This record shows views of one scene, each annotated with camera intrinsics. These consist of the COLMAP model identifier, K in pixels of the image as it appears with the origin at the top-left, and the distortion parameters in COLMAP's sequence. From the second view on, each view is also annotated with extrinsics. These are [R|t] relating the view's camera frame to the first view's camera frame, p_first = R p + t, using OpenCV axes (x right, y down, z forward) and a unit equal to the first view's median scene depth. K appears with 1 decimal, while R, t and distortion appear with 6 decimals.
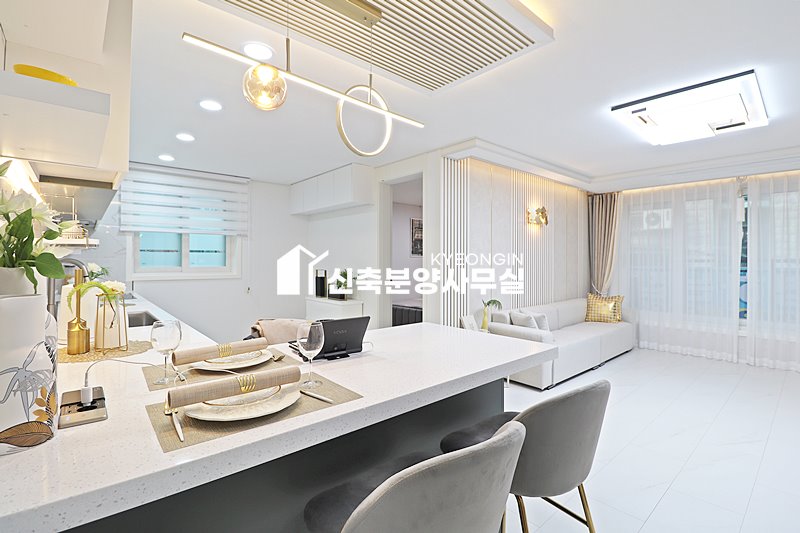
lens RADIAL K [[370.1, 0, 398.5], [0, 370.1, 262.2], [0, 0, 1]] dist [-0.003379, -0.012244]
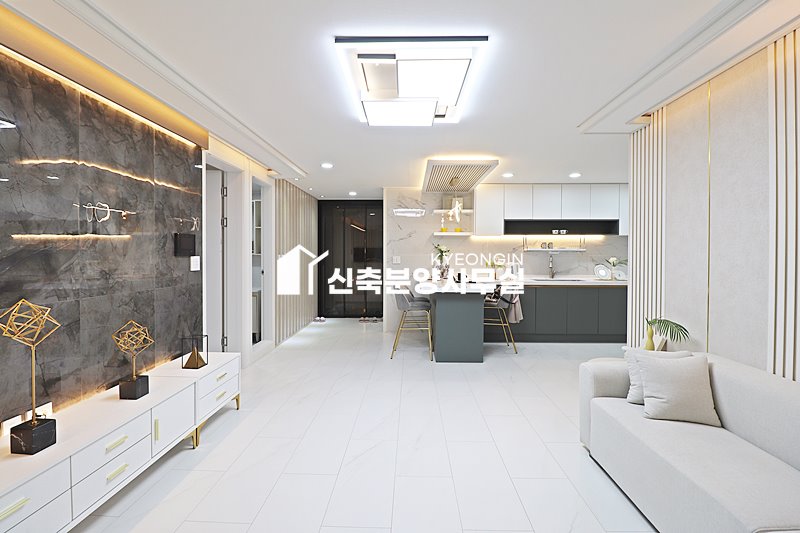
lens RADIAL K [[370.1, 0, 400.9], [0, 370.1, 261.6], [0, 0, 1]] dist [-0.003379, -0.012244]
pose [[-0.676737, 0.008293, -0.736178, 0.988330], [-0.010233, 0.999734, 0.020669, -0.005725], [0.736154, 0.021521, -0.676472, 1.064756]]
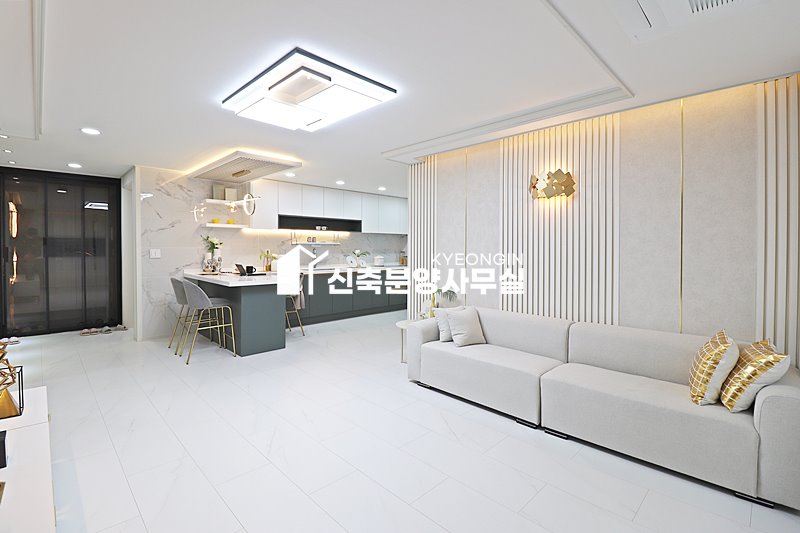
lens RADIAL K [[370.1, 0, 399.6], [0, 370.1, 254.2], [0, 0, 1]] dist [-0.003379, -0.012244]
pose [[0.063189, 0.013049, -0.997916, 1.211039], [-0.011901, 0.999853, 0.012321, -0.004402], [0.997931, 0.011097, 0.063335, 0.798236]]
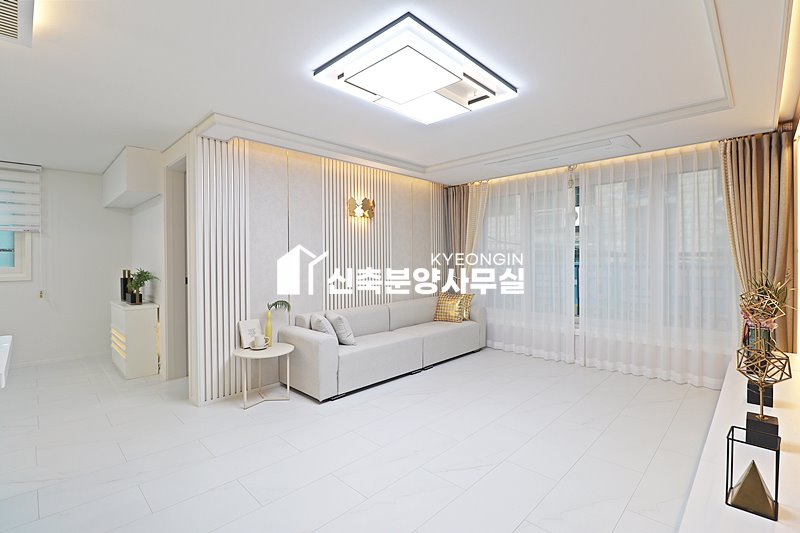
lens RADIAL K [[370.1, 0, 400.1], [0, 370.1, 262.7], [0, 0, 1]] dist [-0.003379, -0.012244]
pose [[0.996714, -0.009920, 0.080388, 0.460112], [0.009571, 0.999943, 0.004728, 0.006605], [-0.080431, -0.003943, 0.996752, 0.095985]]
